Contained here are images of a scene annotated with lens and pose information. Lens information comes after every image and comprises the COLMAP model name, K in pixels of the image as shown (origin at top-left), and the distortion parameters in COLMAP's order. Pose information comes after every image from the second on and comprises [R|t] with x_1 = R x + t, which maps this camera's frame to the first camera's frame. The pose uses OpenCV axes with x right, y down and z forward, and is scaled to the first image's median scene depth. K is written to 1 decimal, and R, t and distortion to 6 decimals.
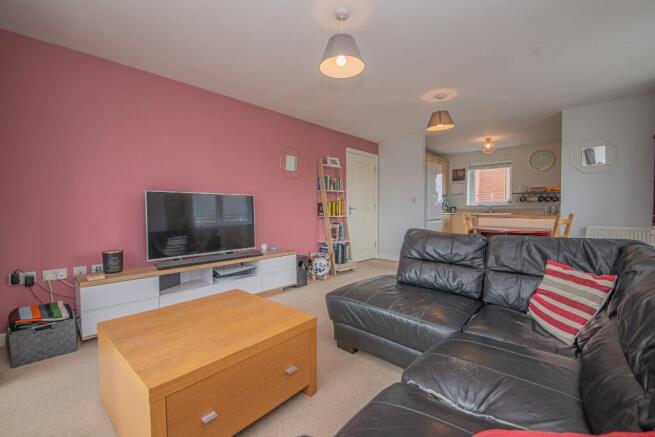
lens RADIAL K [[282.8, 0, 327.5], [0, 282.8, 220.1], [0, 0, 1]] dist [0.000263, -0.000950]
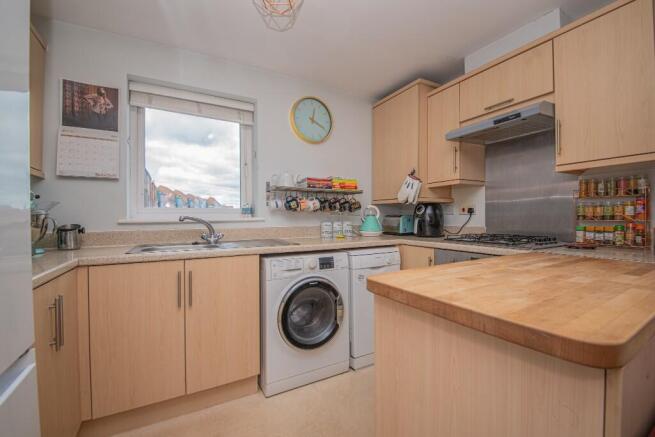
lens RADIAL K [[282.8, 0, 325.3], [0, 282.8, 218.4], [0, 0, 1]] dist [0.000263, -0.000950]
pose [[0.314901, -0.002788, 0.949120, 0.283115], [0.047518, 0.998788, -0.012832, -0.040426], [-0.947934, 0.049141, 0.314652, 0.720096]]
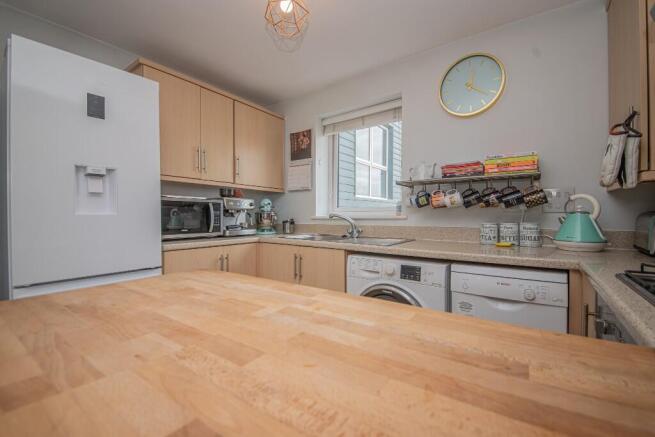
lens RADIAL K [[282.8, 0, 325.1], [0, 282.8, 217.0], [0, 0, 1]] dist [0.000263, -0.000950]
pose [[0.996593, 0.001654, 0.082458, 0.472158], [0.001459, 0.999289, -0.037672, -0.035568], [-0.082462, 0.037664, 0.995882, 0.581696]]
